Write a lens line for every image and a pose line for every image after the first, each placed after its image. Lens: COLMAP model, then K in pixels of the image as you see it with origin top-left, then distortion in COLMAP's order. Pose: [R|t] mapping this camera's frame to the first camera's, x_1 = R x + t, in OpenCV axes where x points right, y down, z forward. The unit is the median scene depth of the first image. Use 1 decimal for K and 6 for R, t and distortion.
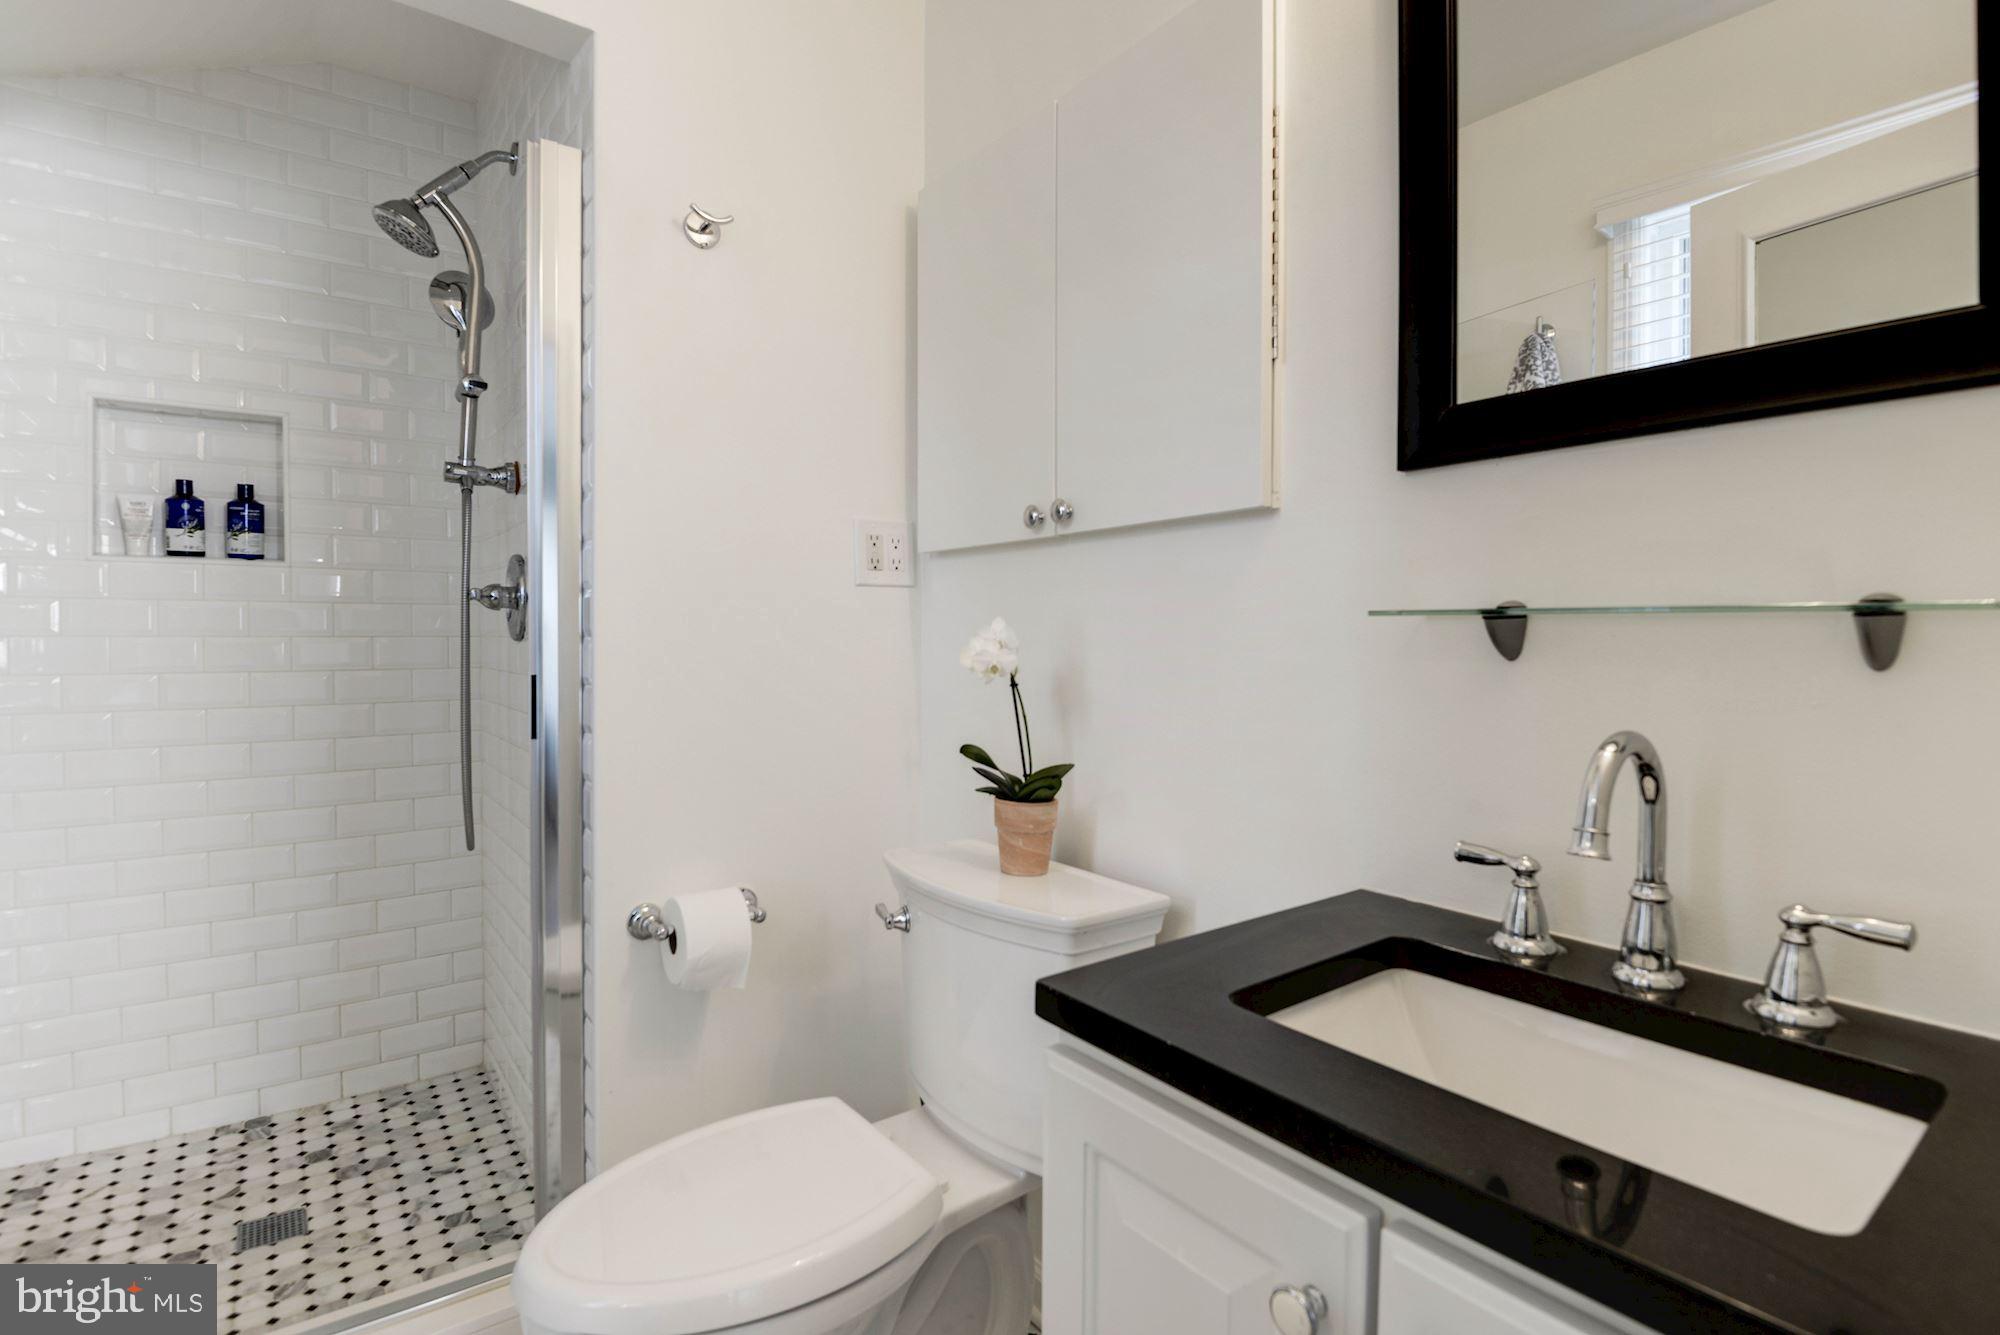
lens RADIAL K [[954.9, 0, 998.9], [0, 954.9, 647.7], [0, 0, 1]] dist [-0.010585, -0.006388]
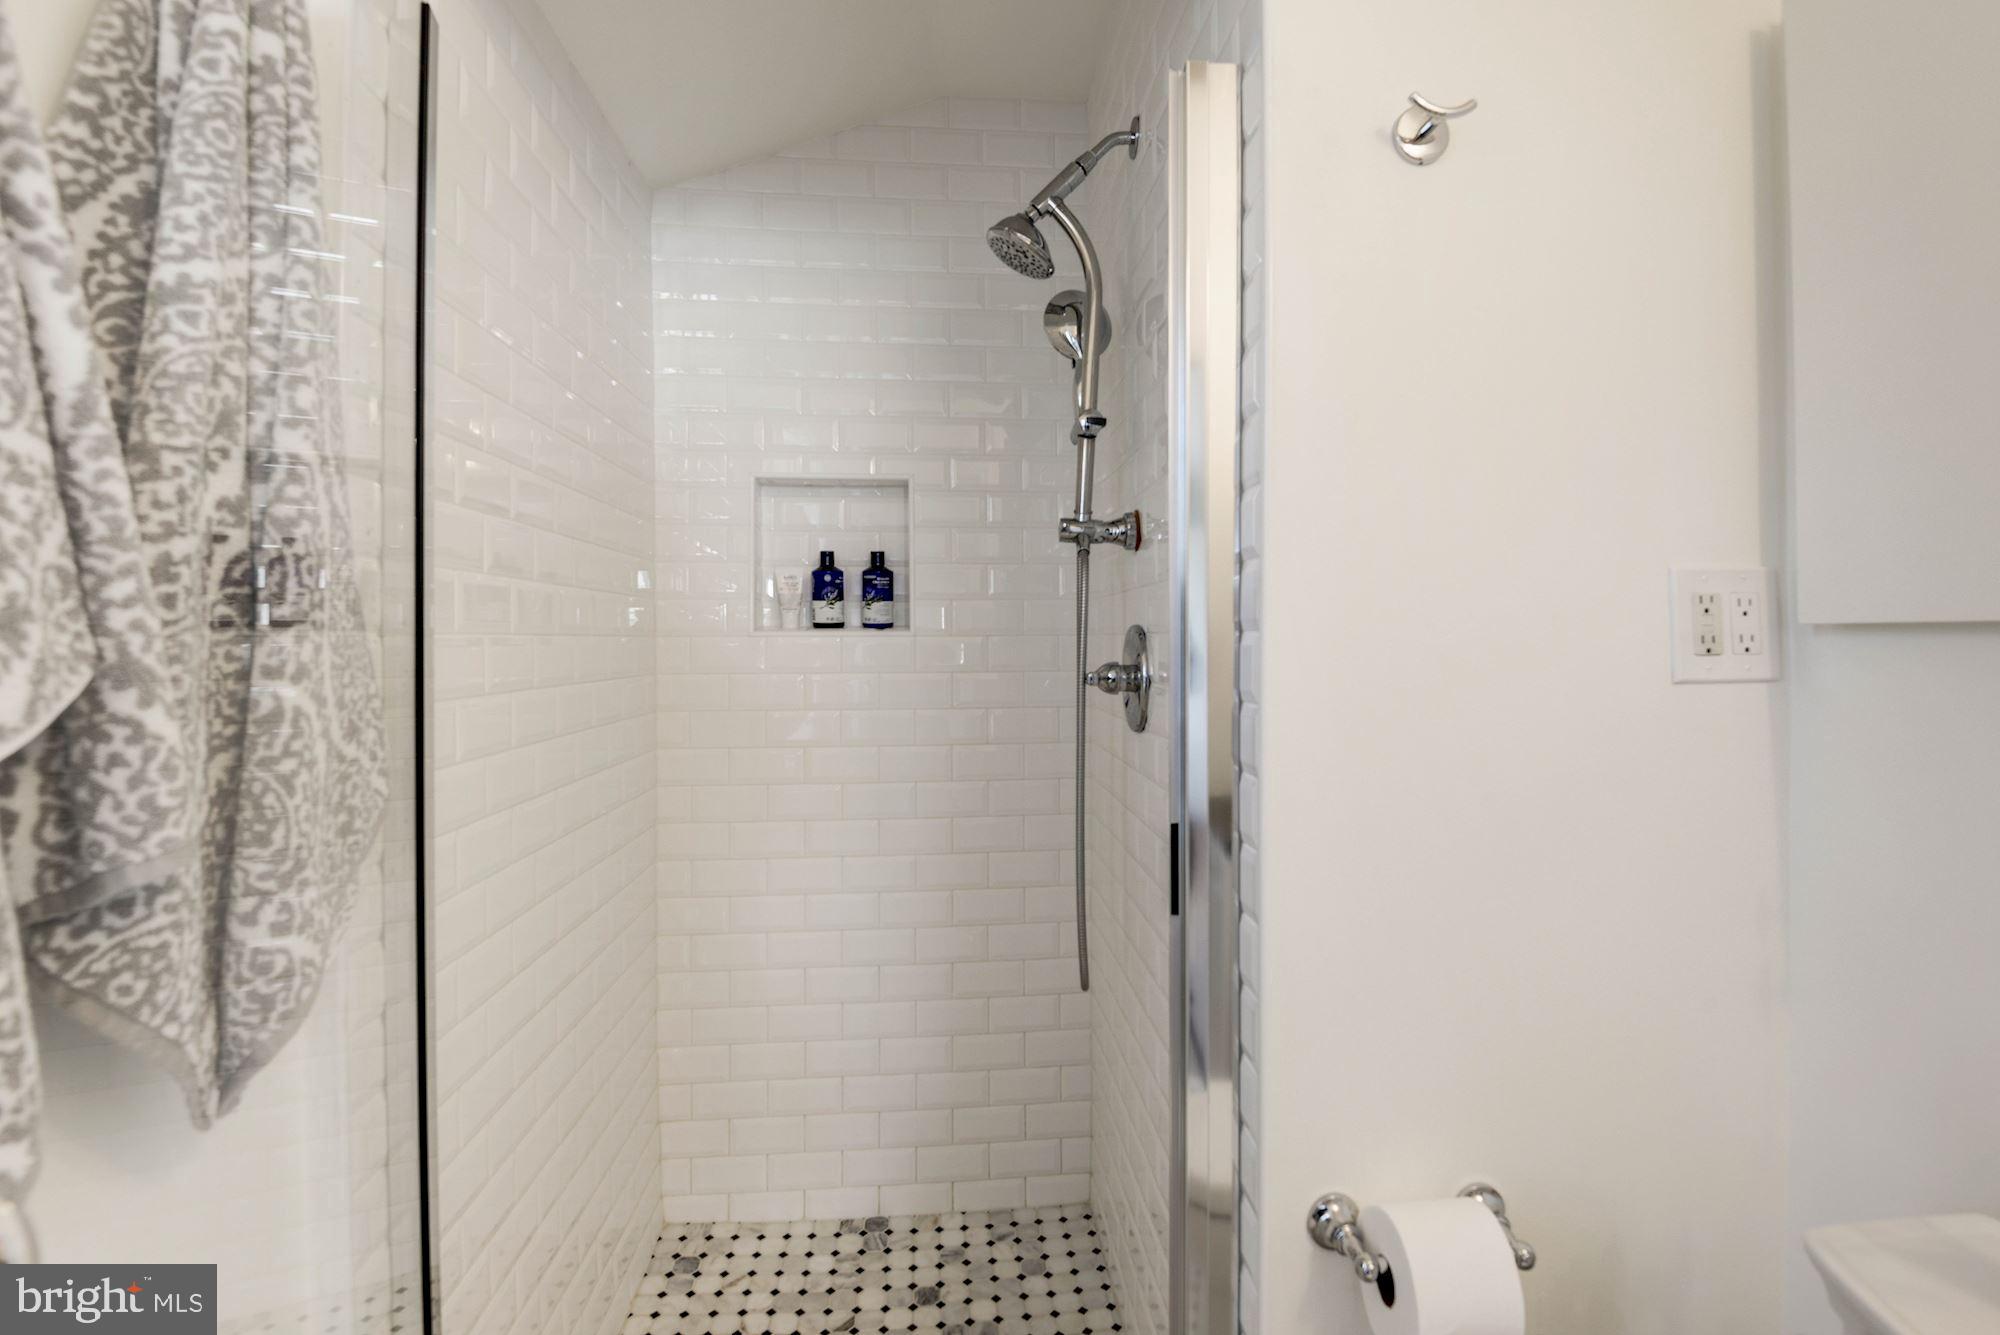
lens RADIAL K [[964.4, 0, 1007.9], [0, 964.4, 624.9], [0, 0, 1]] dist [0.020104, -0.019454]
pose [[0.842260, -0.009099, -0.538994, -0.156447], [-0.007796, 0.999547, -0.029057, -0.072813], [0.539014, 0.028676, 0.841808, 0.249898]]
